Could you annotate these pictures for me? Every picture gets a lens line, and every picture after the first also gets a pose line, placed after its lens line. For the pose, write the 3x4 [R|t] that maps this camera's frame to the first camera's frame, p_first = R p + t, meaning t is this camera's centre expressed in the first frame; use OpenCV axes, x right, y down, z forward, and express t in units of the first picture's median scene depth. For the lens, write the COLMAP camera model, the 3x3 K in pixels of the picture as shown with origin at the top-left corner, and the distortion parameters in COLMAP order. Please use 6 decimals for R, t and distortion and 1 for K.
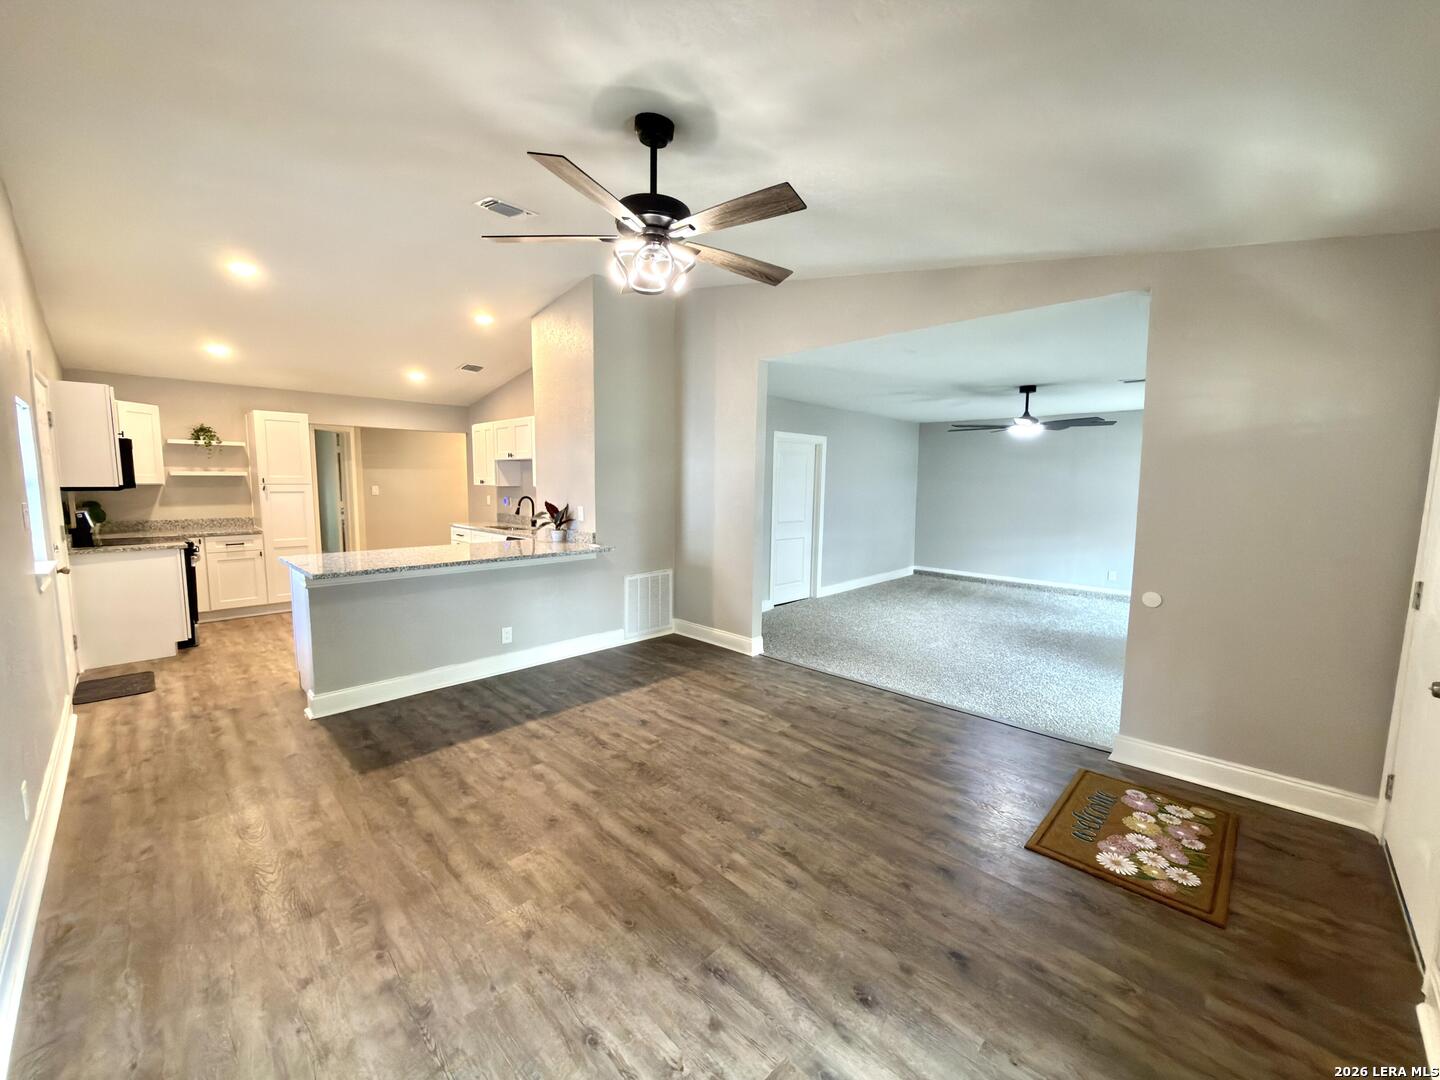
lens RADIAL K [[574.3, 0, 719.7], [0, 574.3, 539.1], [0, 0, 1]] dist [-0.000154, -0.000115]
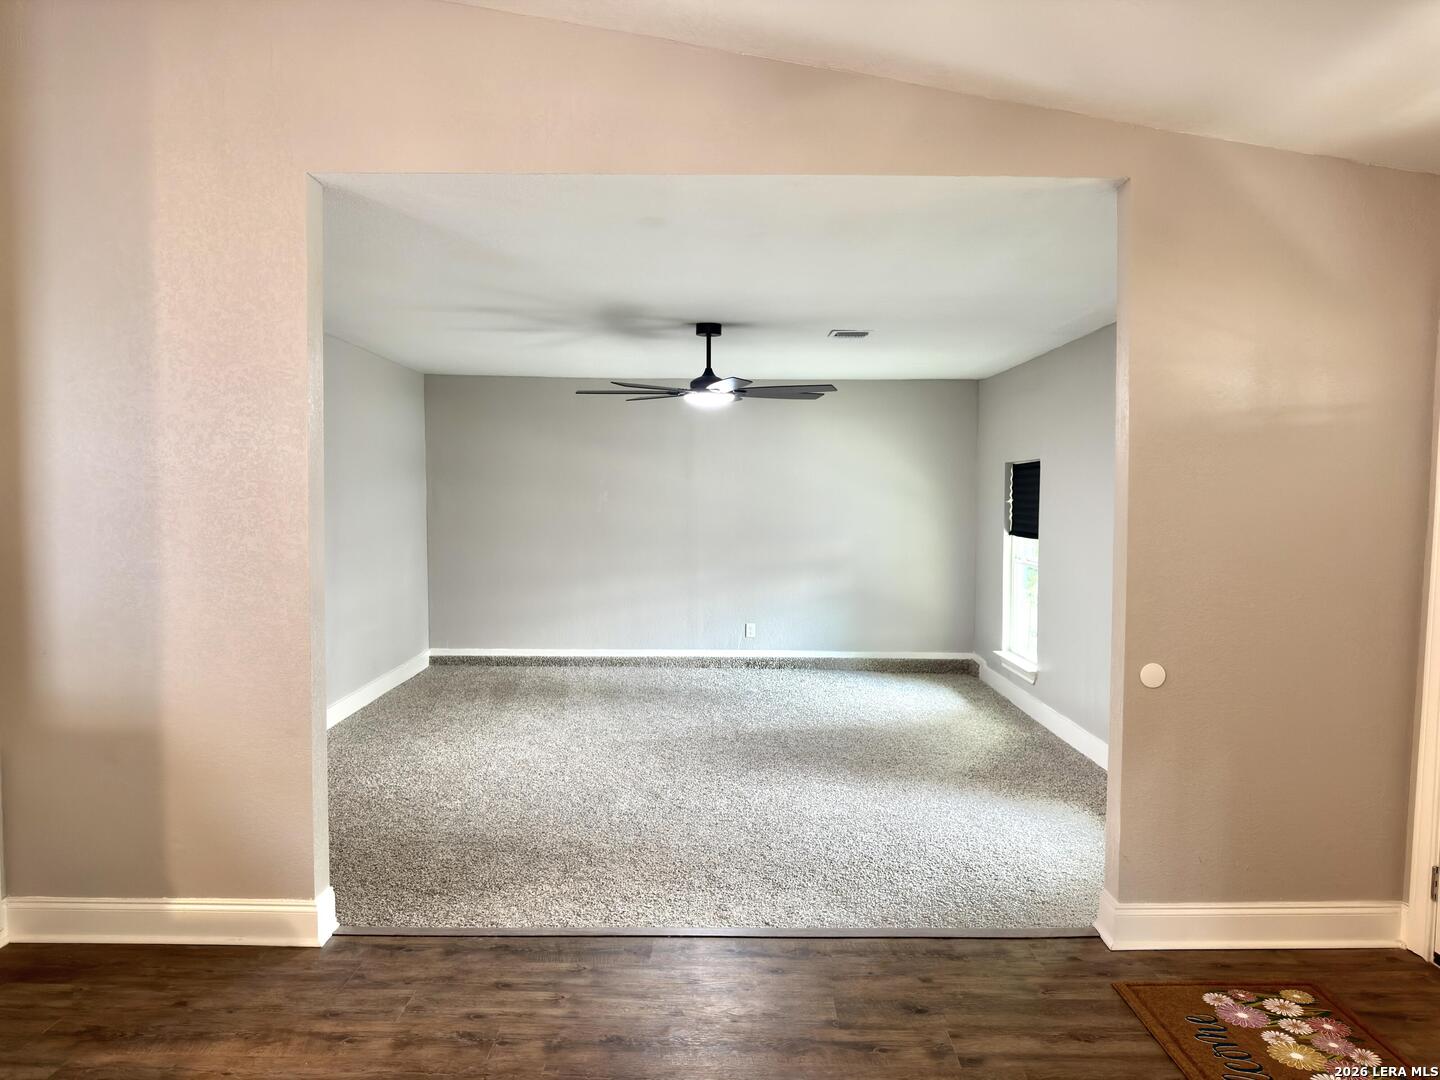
lens RADIAL K [[1013.4, 0, 720.0], [0, 1013.4, 540.0], [0, 0, 1]] dist [0.025424, -0.030832]
pose [[0.715915, -0.040143, 0.697032, -0.249457], [0.072588, 0.997215, -0.017124, -0.039707], [-0.694404, 0.062856, 0.716835, 0.366020]]
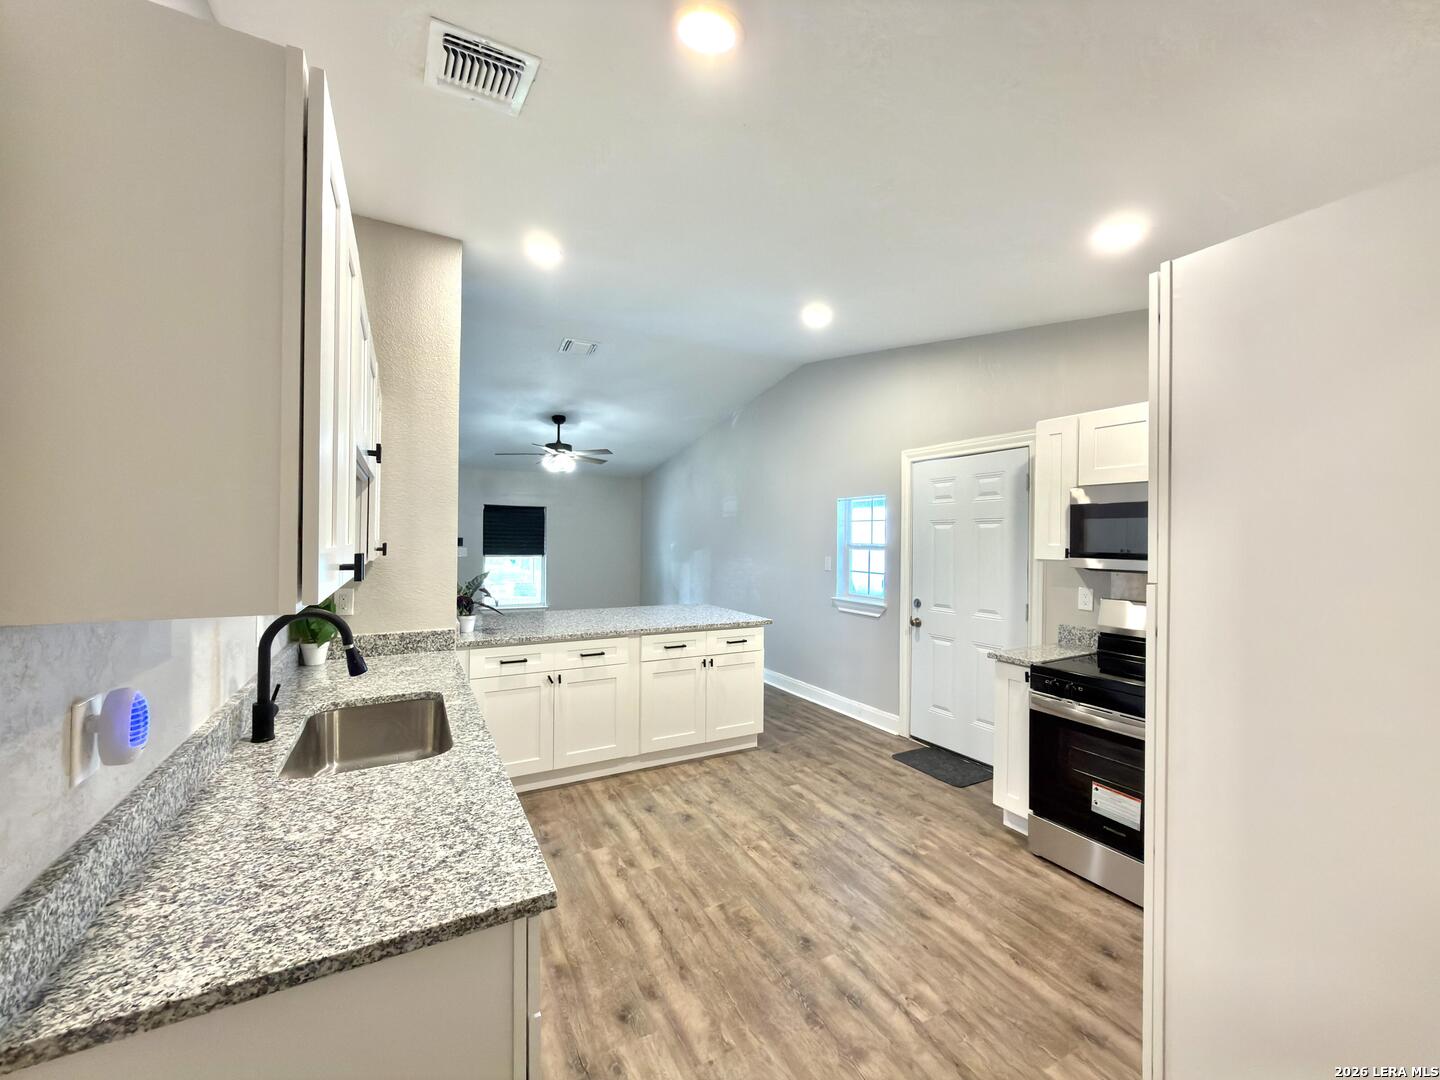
lens RADIAL K [[574.3, 0, 719.7], [0, 574.3, 539.1], [0, 0, 1]] dist [-0.000154, -0.000115]
pose [[-0.954572, -0.019448, 0.297344, -0.928354], [0.010702, 0.994987, 0.099435, -0.202986], [-0.297787, 0.098100, -0.949579, 1.877683]]
